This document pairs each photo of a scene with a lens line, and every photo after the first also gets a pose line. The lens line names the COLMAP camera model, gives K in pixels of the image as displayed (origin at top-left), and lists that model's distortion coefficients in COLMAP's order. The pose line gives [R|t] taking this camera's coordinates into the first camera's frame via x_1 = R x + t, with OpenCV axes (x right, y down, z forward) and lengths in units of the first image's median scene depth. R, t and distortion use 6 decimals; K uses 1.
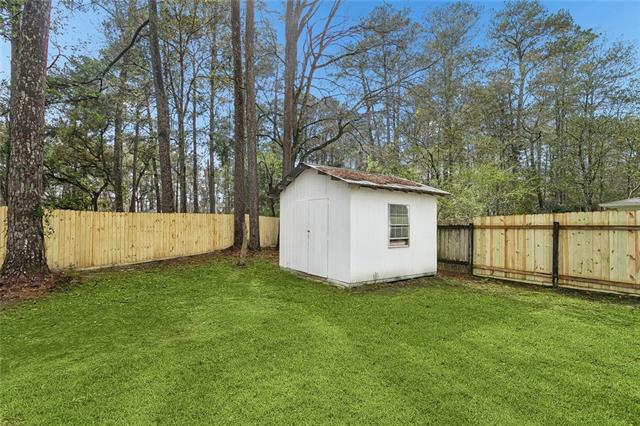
lens RADIAL K [[304.2, 0, 315.7], [0, 304.2, 211.0], [0, 0, 1]] dist [0.012628, 0.000312]
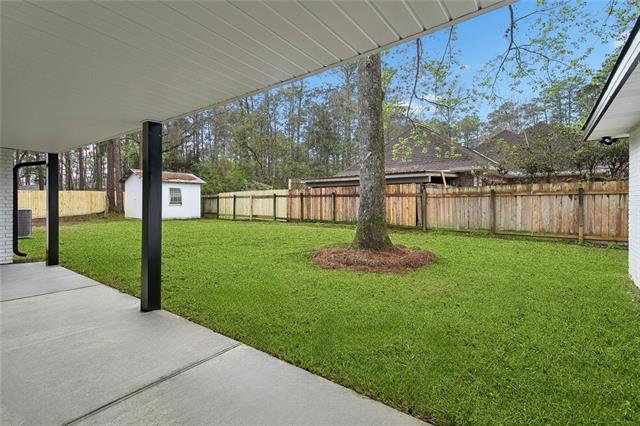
lens RADIAL K [[304.2, 0, 315.7], [0, 304.2, 211.0], [0, 0, 1]] dist [0.012628, 0.000312]
pose [[0.965879, -0.028975, 0.257369, 0.636294], [0.003294, 0.995016, 0.099660, -0.070441], [-0.258974, -0.095412, 0.961160, -1.404744]]
